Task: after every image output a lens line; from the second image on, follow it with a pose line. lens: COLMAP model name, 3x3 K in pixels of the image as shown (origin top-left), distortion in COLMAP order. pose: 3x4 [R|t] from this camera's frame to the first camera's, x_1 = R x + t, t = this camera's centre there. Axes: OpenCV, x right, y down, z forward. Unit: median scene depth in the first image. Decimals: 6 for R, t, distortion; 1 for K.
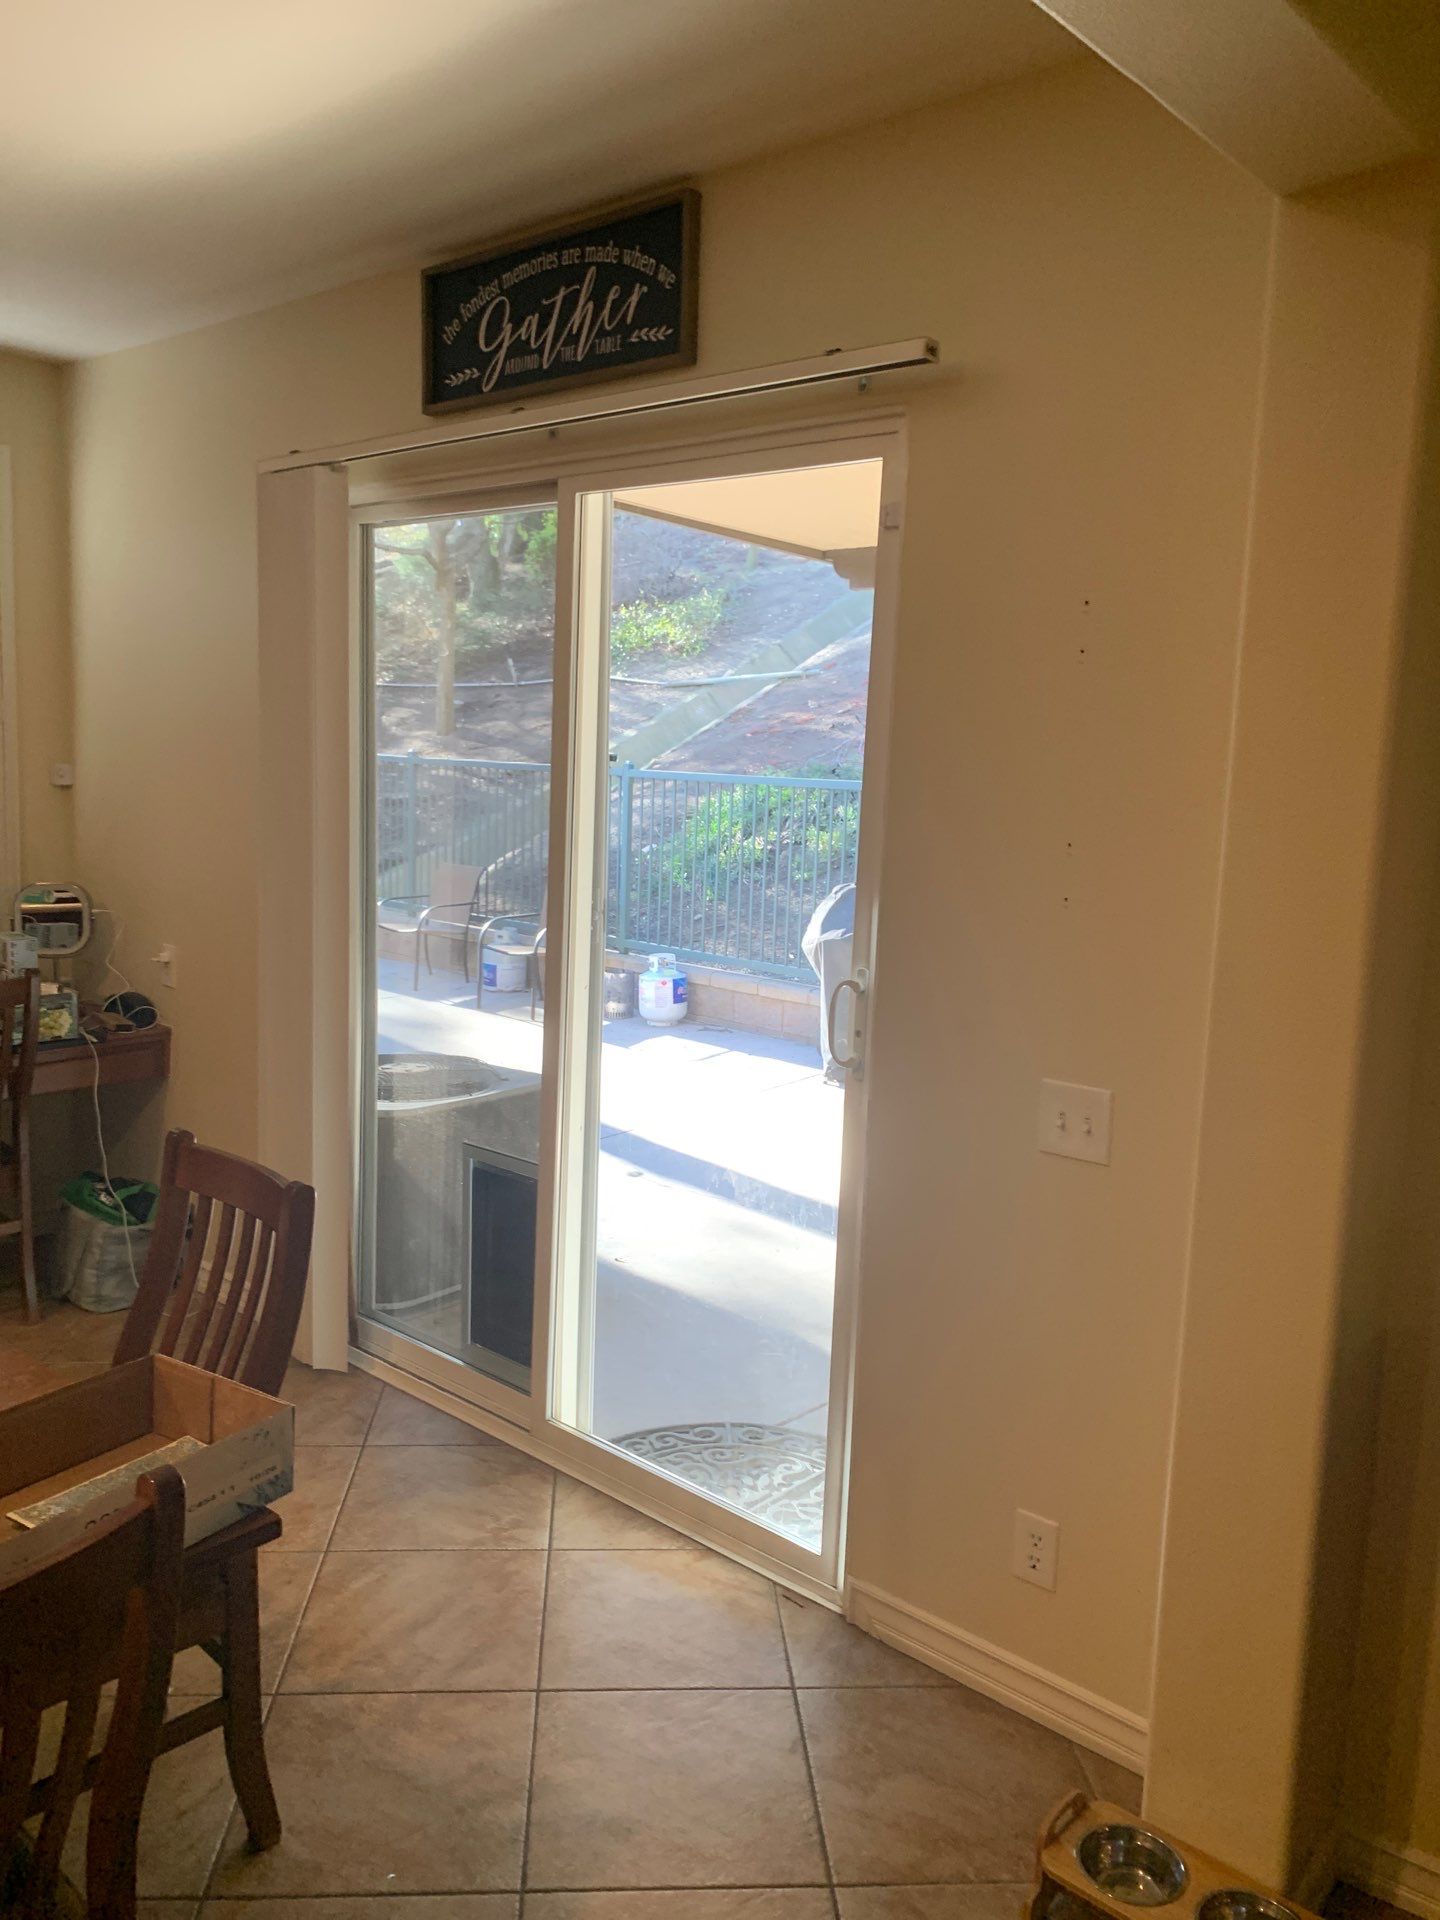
lens RADIAL K [[1429.6, 0, 713.0], [0, 1429.6, 915.5], [0, 0, 1]] dist [0.005017, -0.015407]
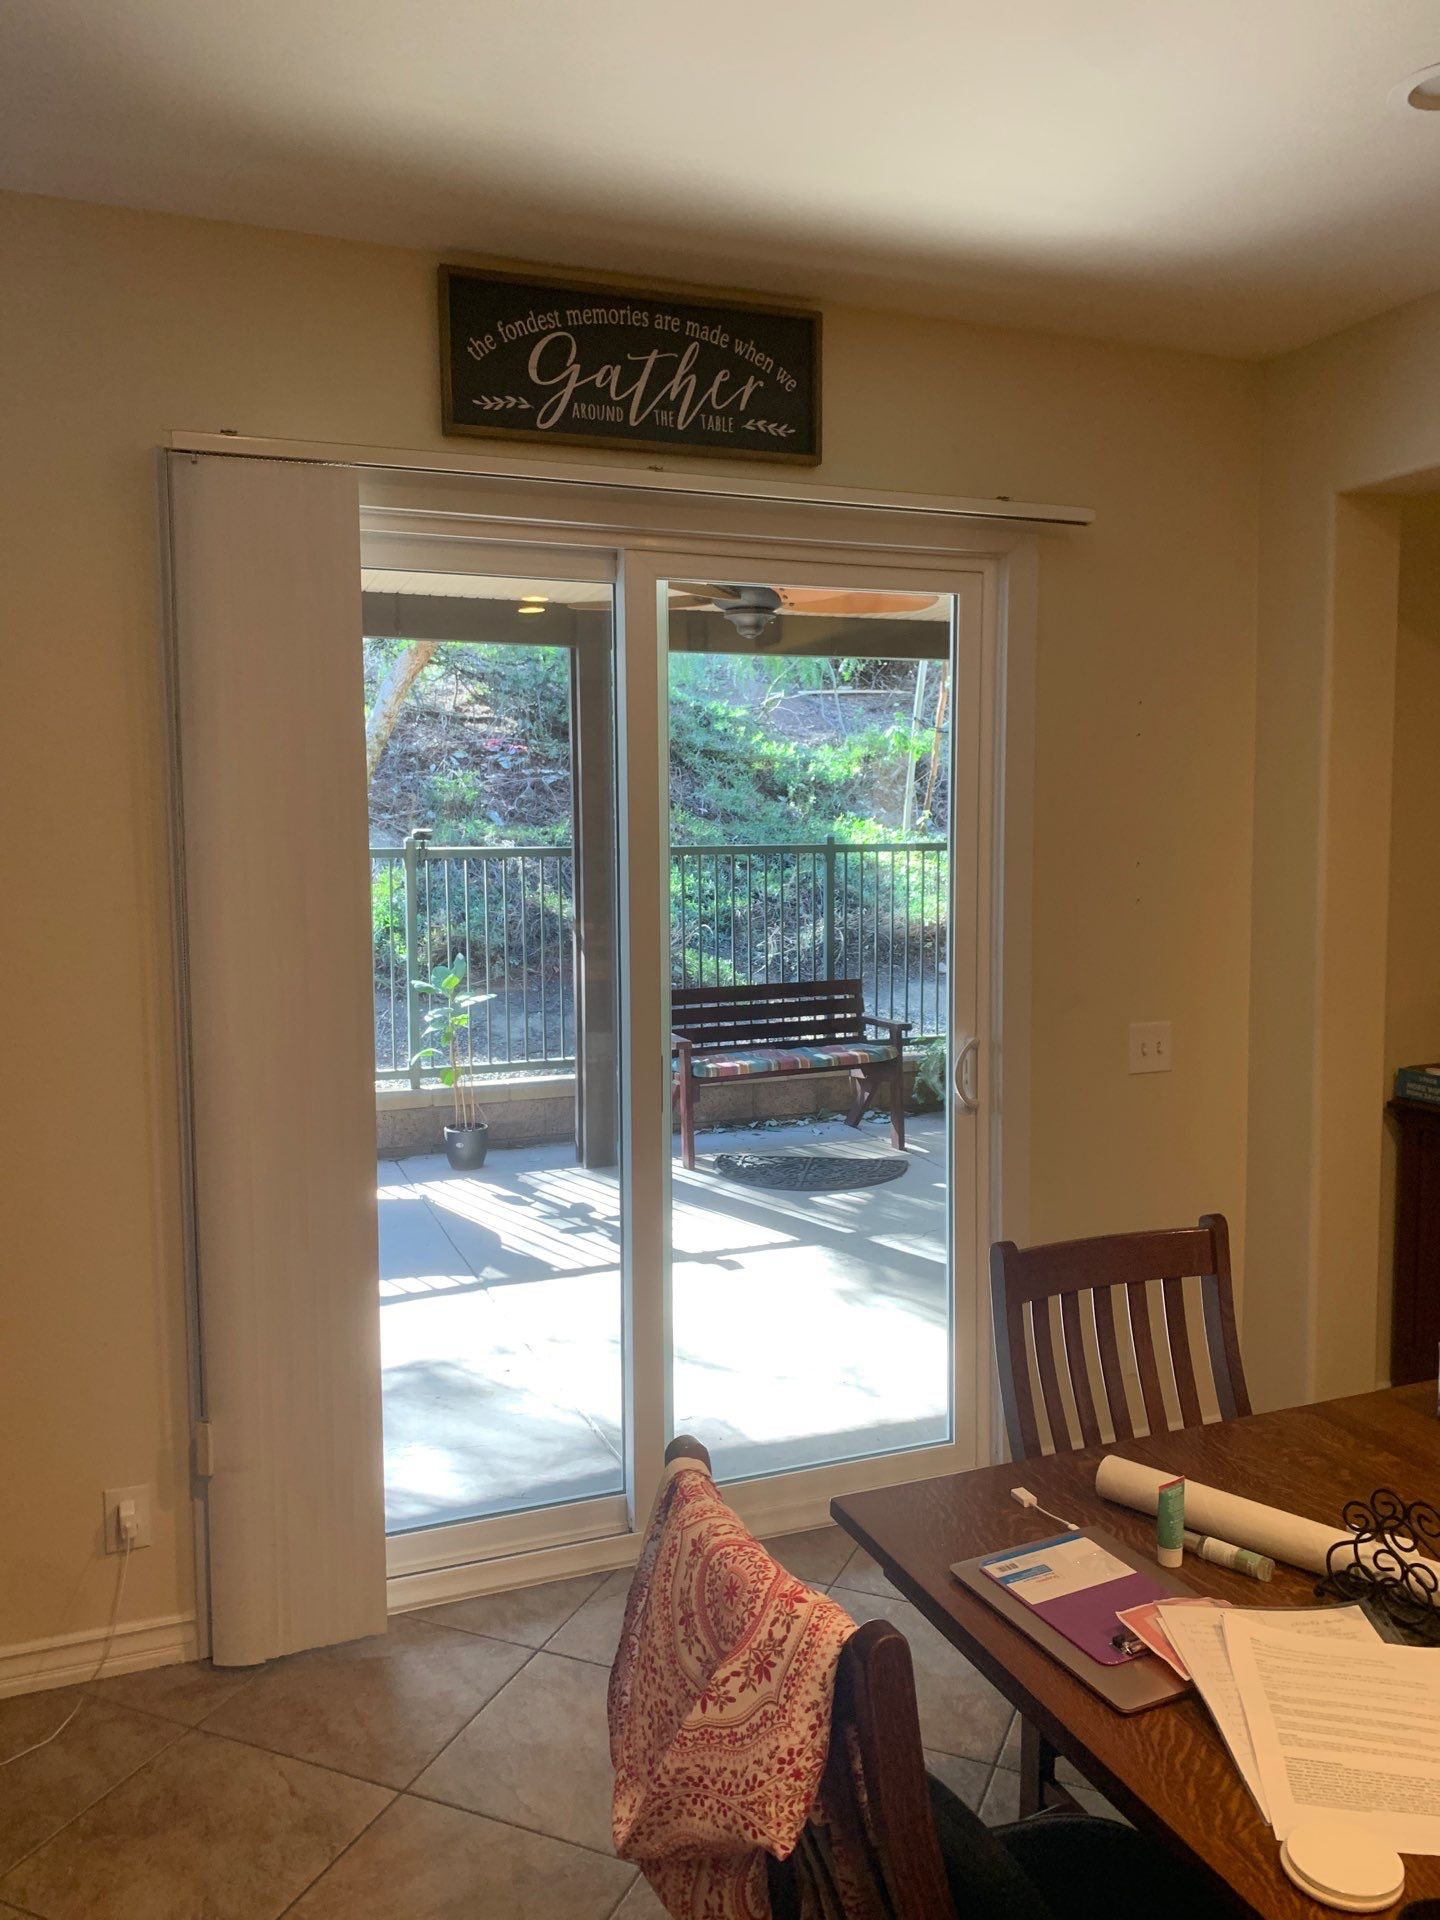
lens RADIAL K [[1450.3, 0, 696.6], [0, 1450.3, 944.4], [0, 0, 1]] dist [0.008703, 0.002441]
pose [[0.478183, -0.104096, 0.872069, -1.006627], [0.129441, 0.990461, 0.047251, -0.074961], [-0.868669, 0.090287, 0.487096, 0.519794]]
